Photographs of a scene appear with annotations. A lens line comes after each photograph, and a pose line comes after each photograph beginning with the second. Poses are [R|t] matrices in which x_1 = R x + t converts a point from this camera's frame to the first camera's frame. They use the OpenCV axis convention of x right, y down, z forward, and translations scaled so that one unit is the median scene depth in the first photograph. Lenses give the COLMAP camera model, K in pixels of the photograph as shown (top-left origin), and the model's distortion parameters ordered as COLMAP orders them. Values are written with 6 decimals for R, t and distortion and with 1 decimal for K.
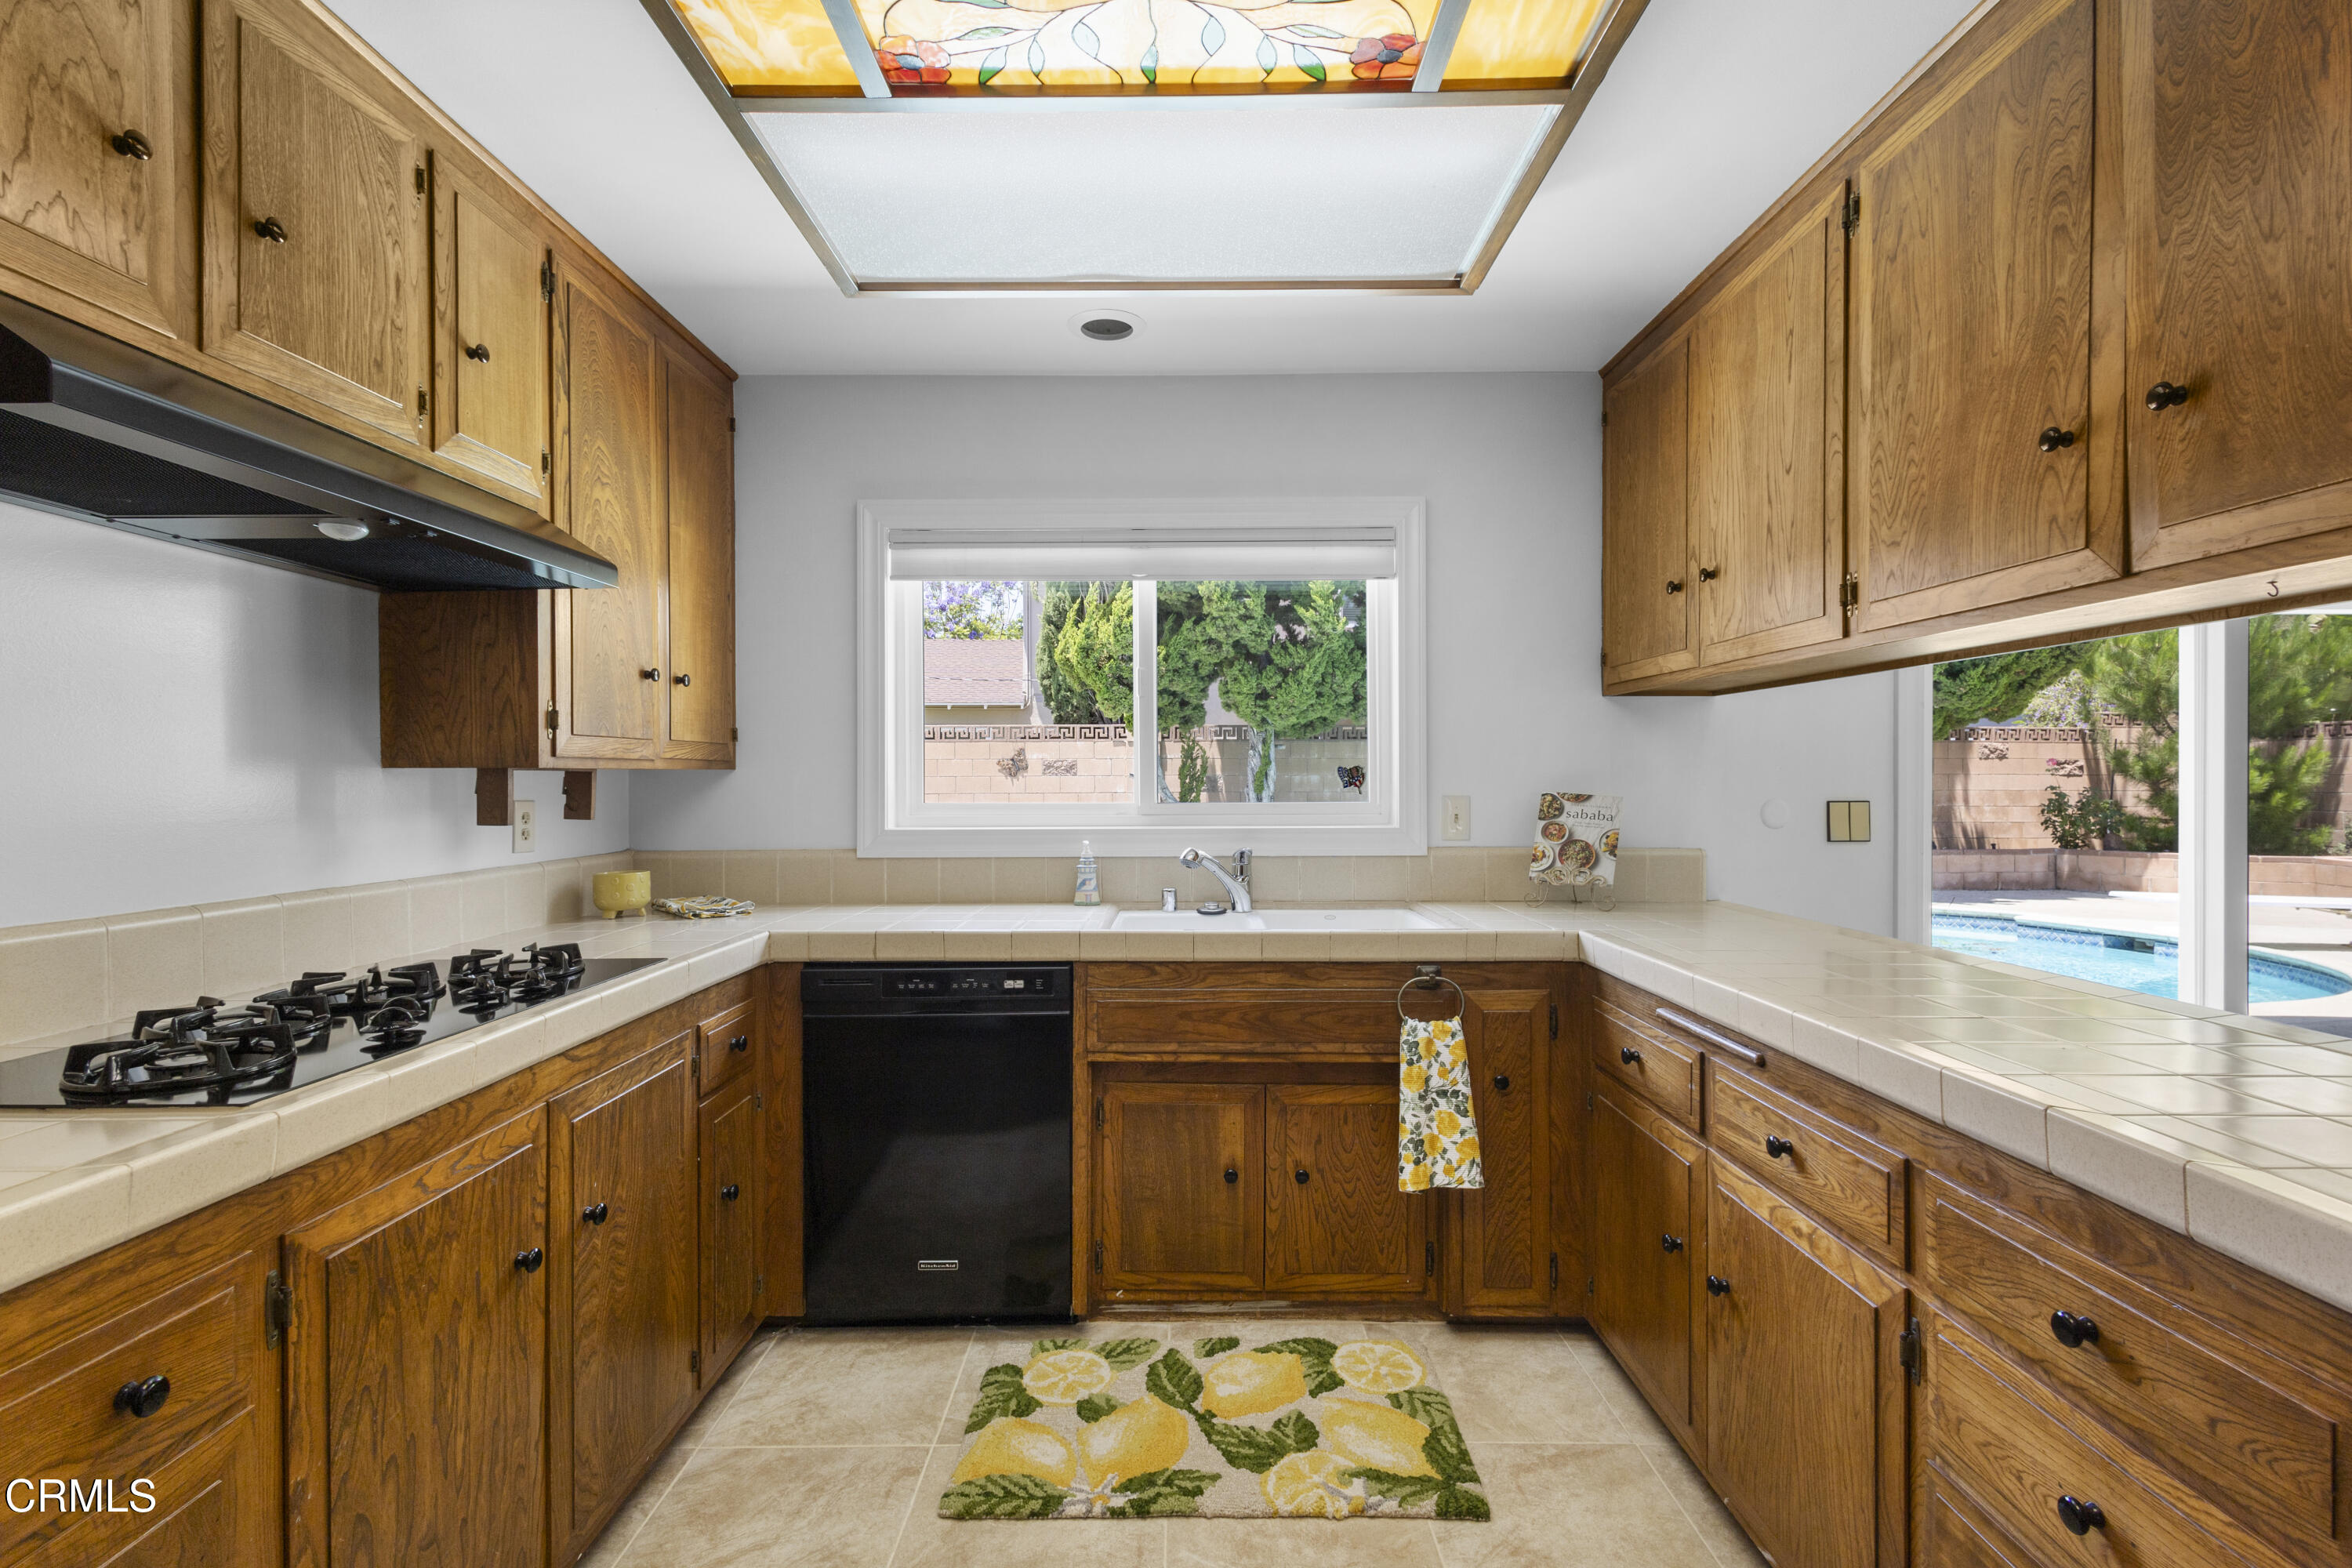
lens RADIAL K [[1085.7, 0, 1176.9], [0, 1085.7, 786.1], [0, 0, 1]] dist [0.011166, -0.000863]
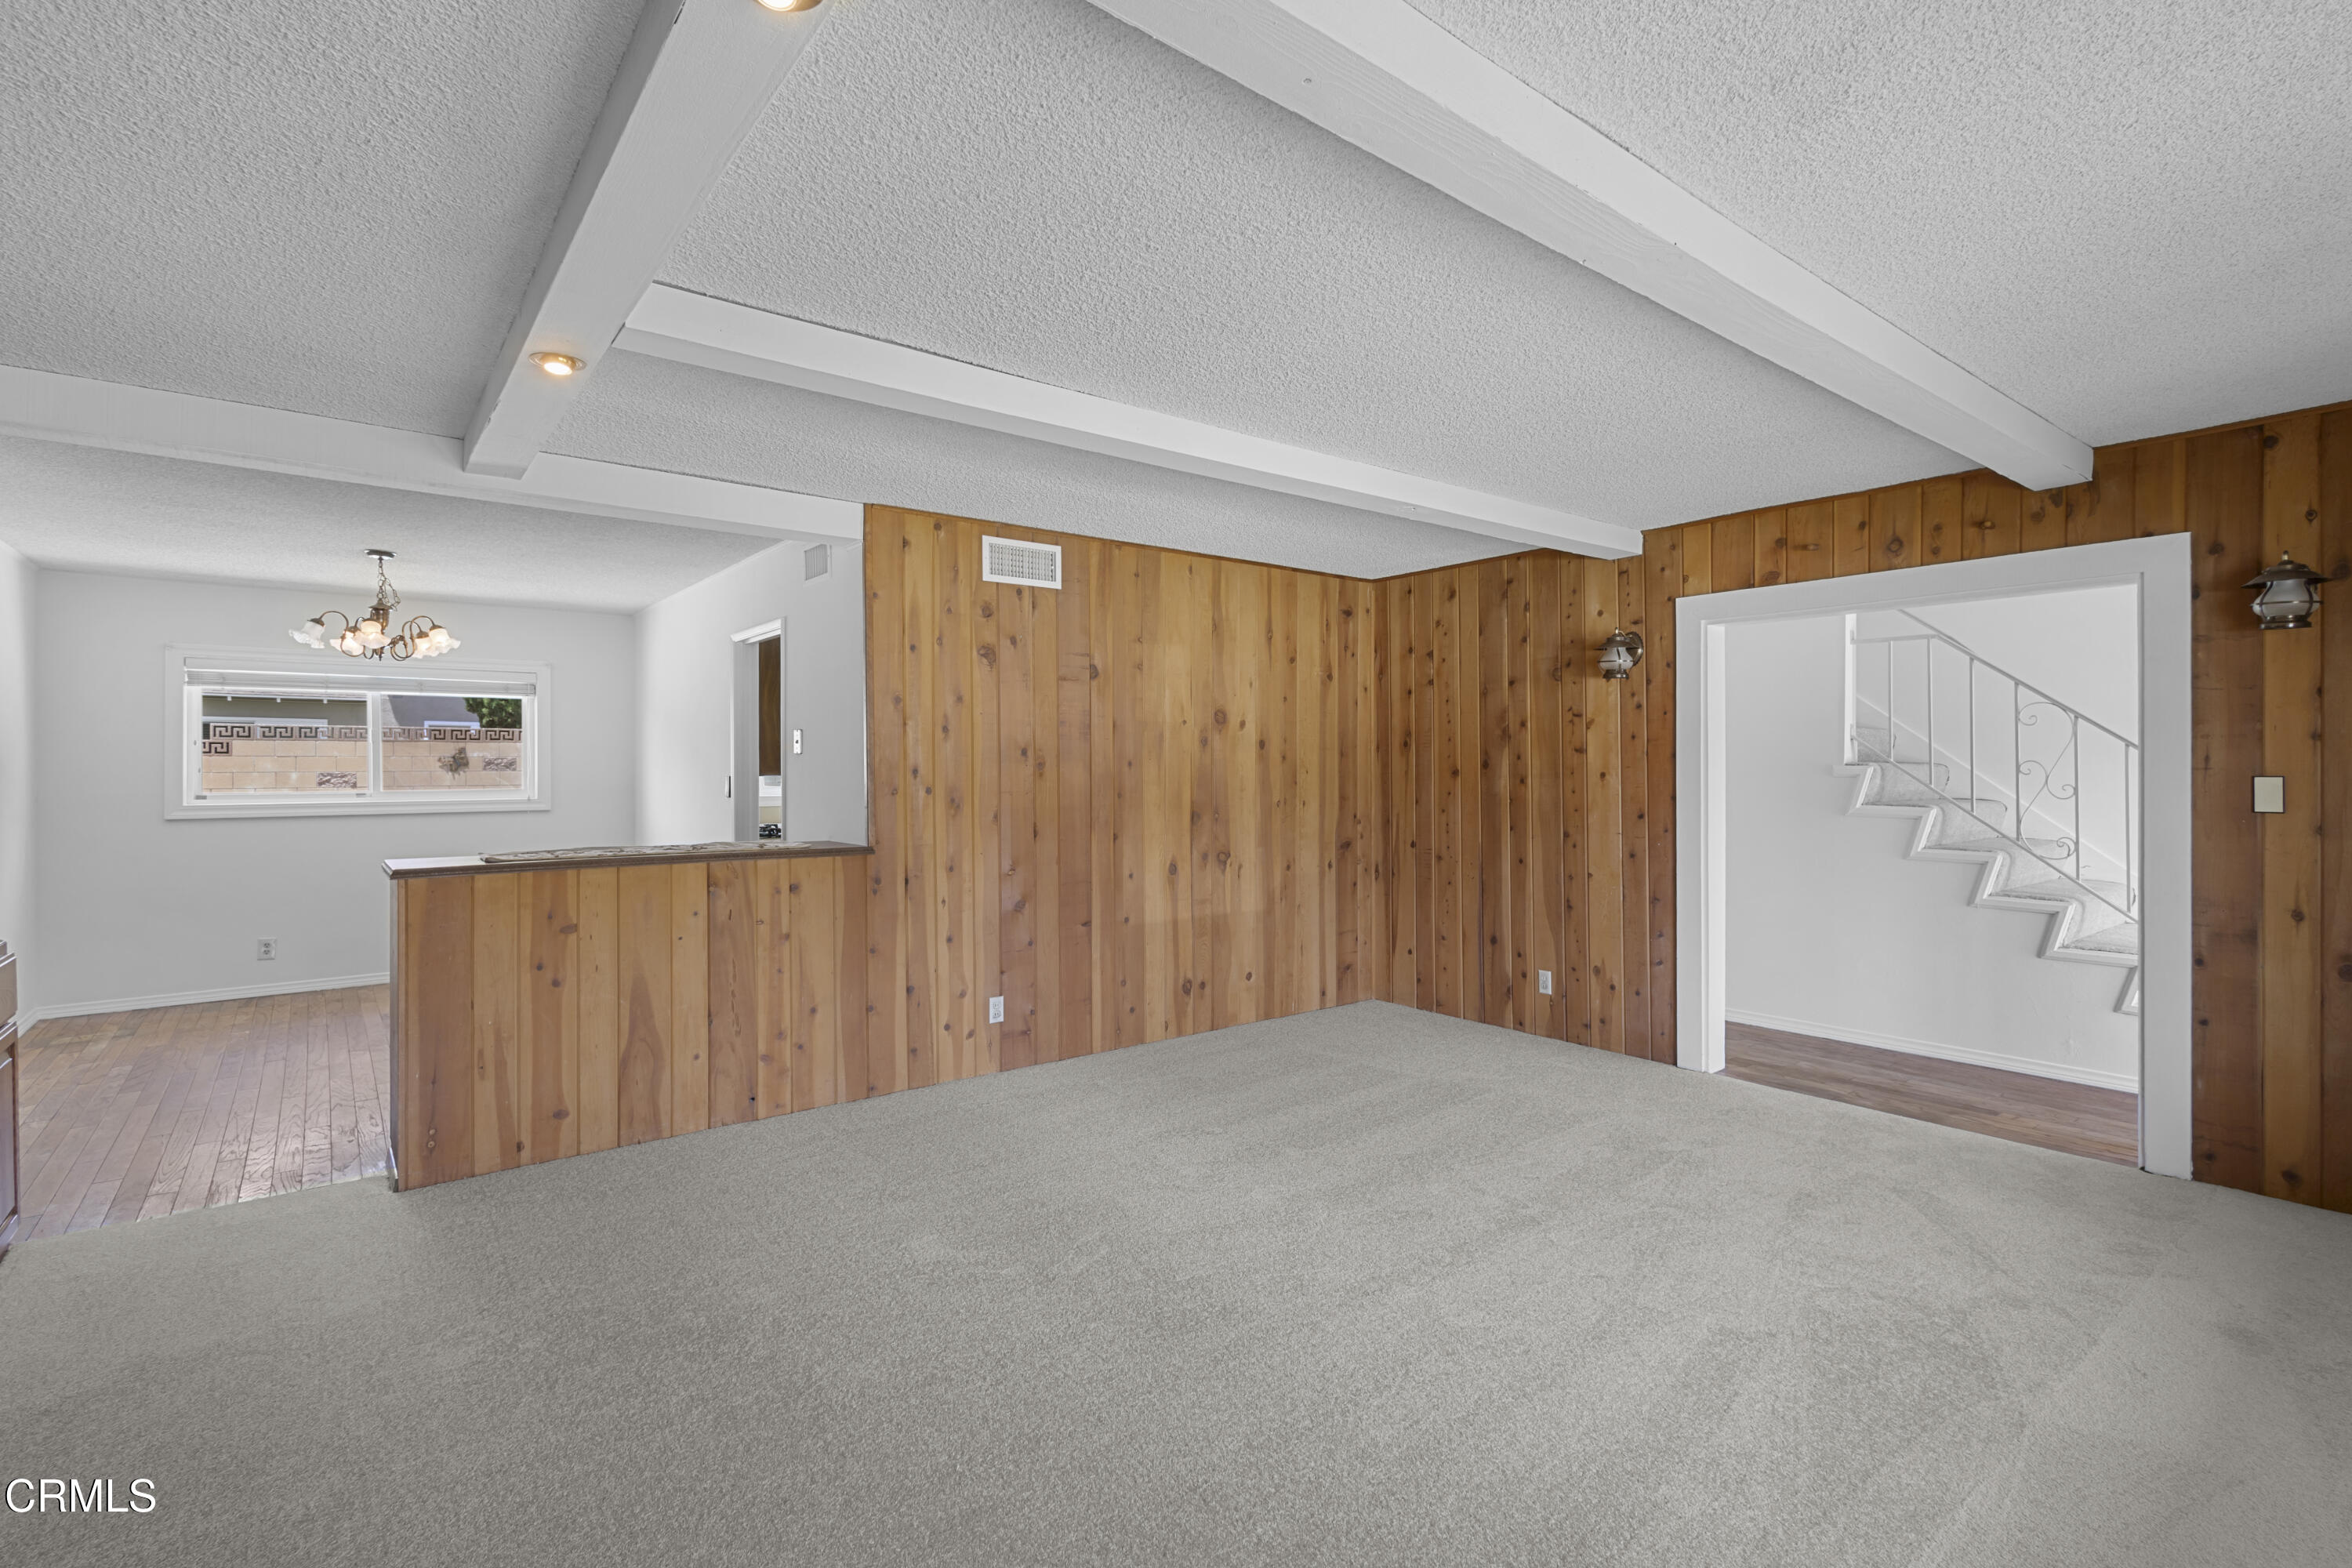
lens RADIAL K [[1085.7, 0, 1191.9], [0, 1085.7, 768.6], [0, 0, 1]] dist [0.011166, -0.000863]
pose [[0.791202, 0.001680, 0.611552, -1.805059], [0.002726, 0.999977, -0.006273, -0.019816], [-0.611548, 0.006630, 0.791179, -3.225650]]
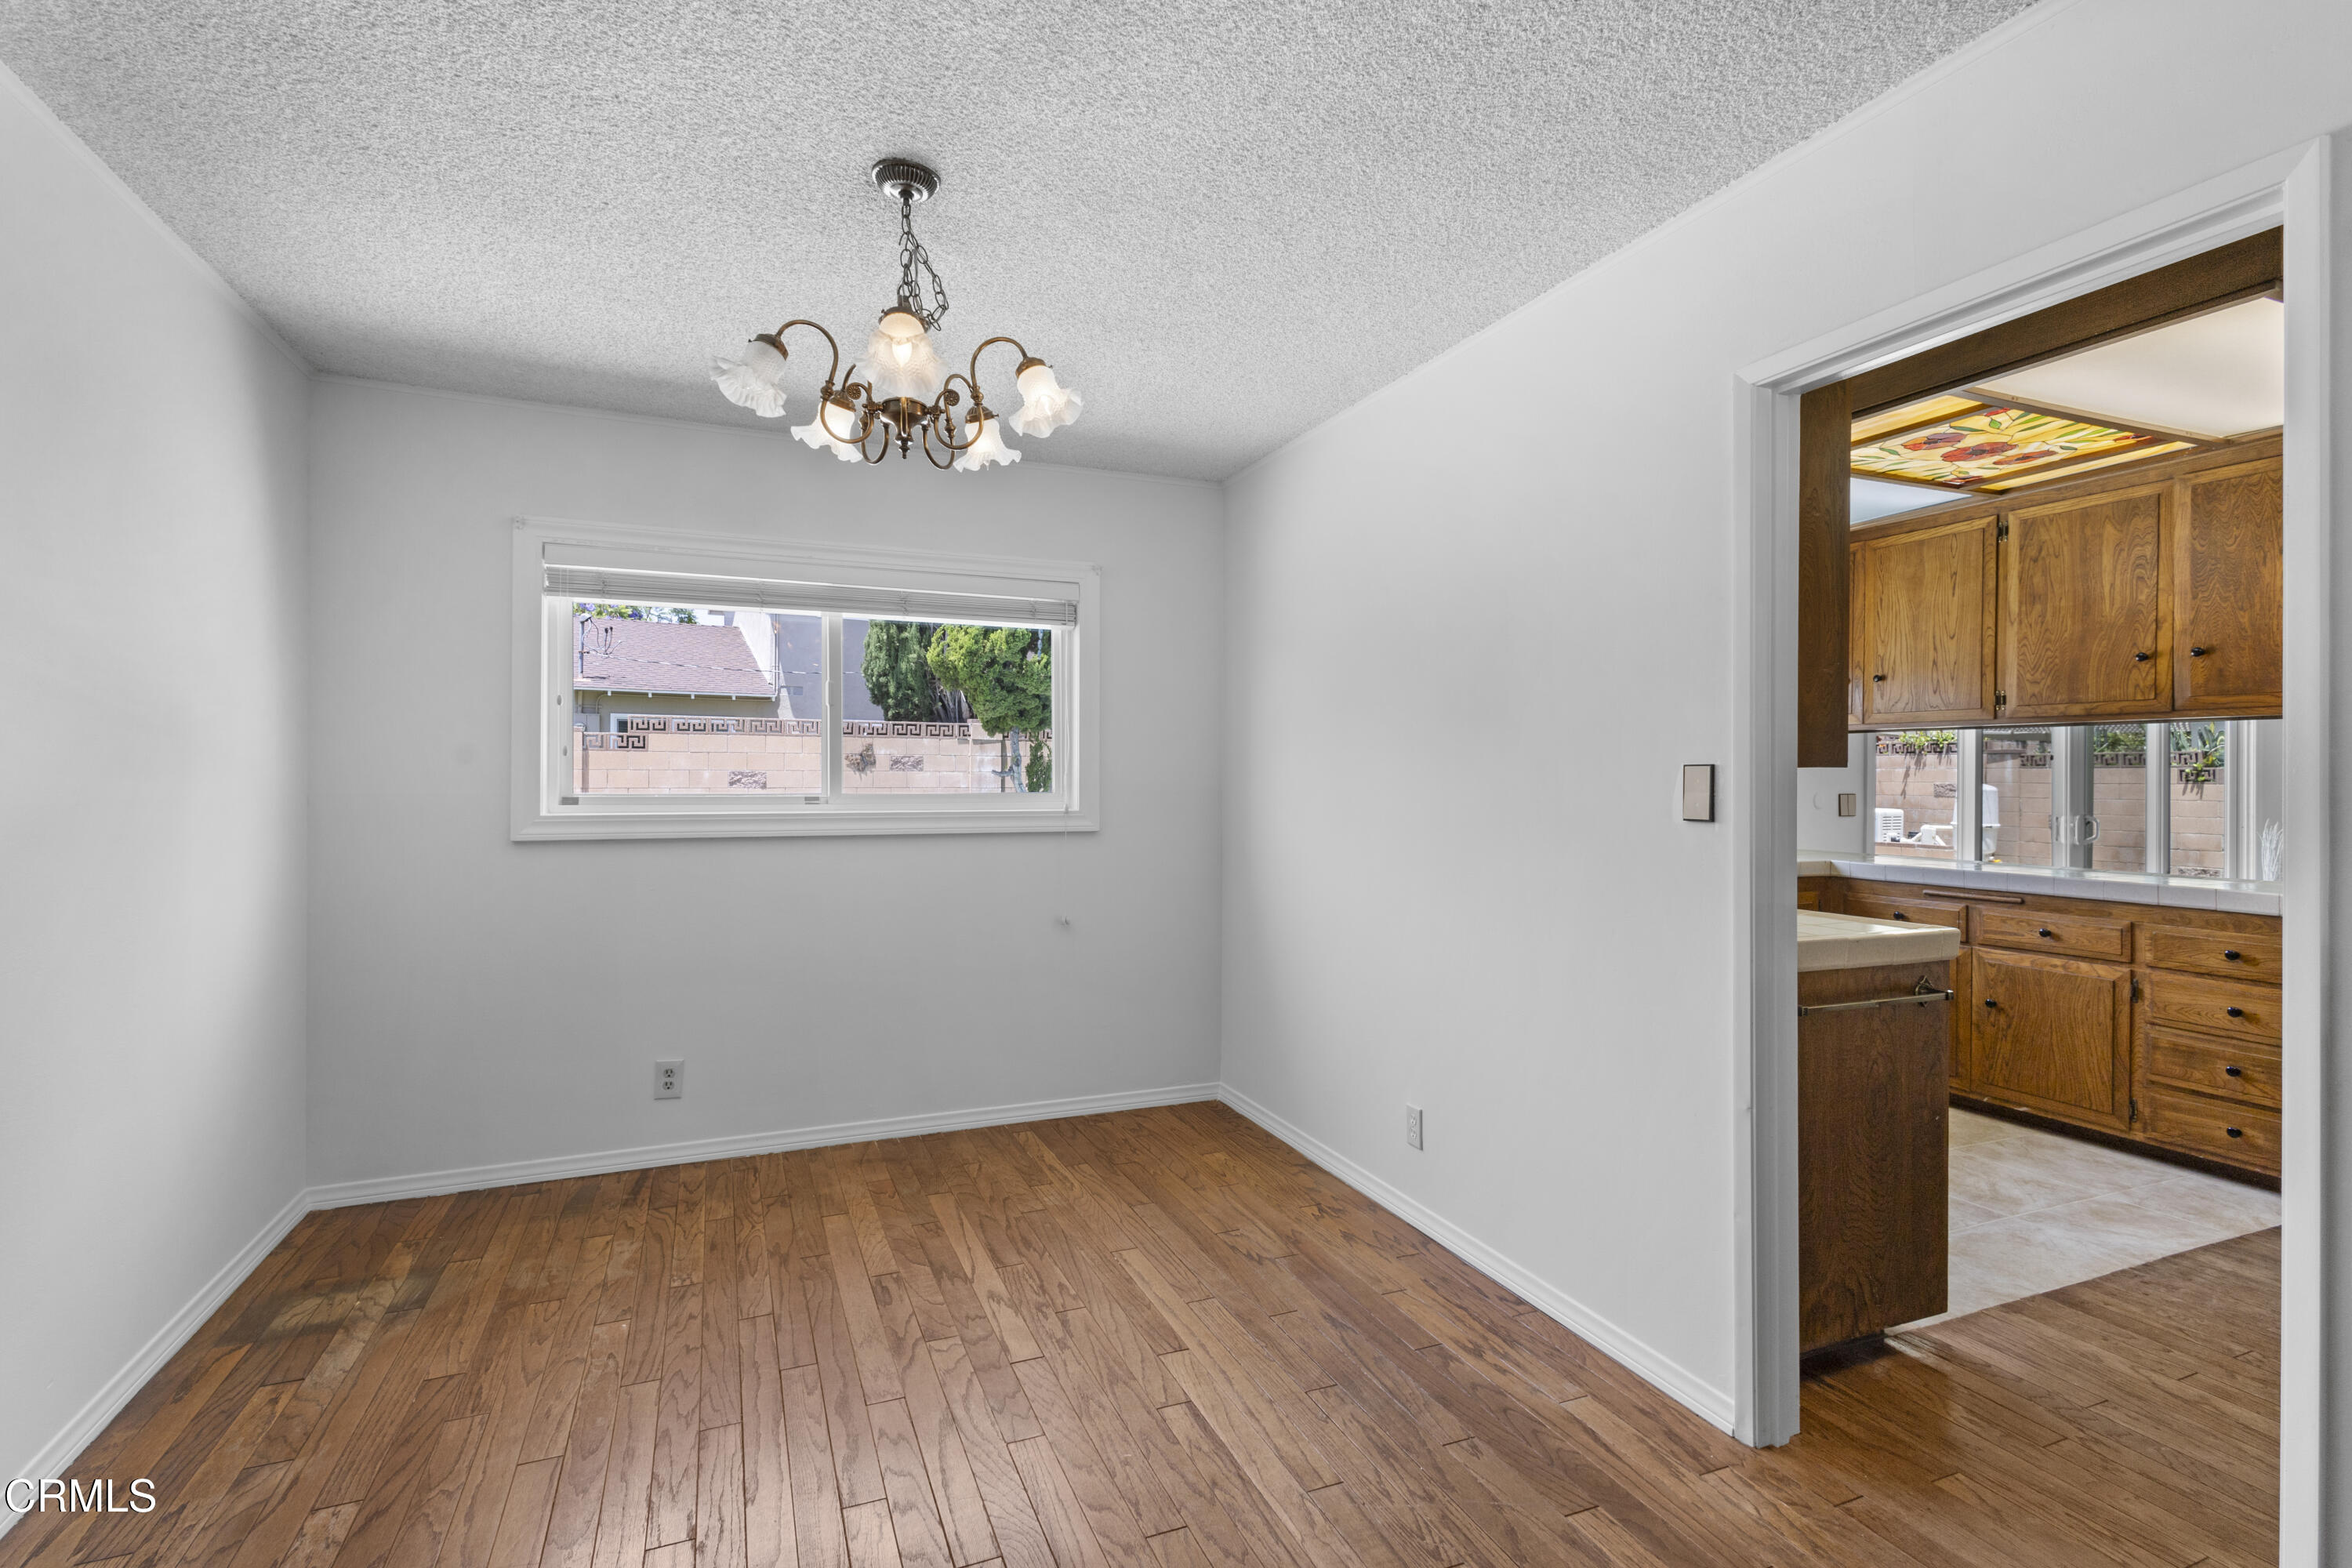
lens RADIAL K [[1085.7, 0, 1187.1], [0, 1085.7, 782.7], [0, 0, 1]] dist [0.011166, -0.000863]
pose [[0.925520, 0.006520, 0.378643, -1.899992], [-0.006548, 0.999978, -0.001213, 0.007391], [-0.378642, -0.001357, 0.925542, -0.476381]]
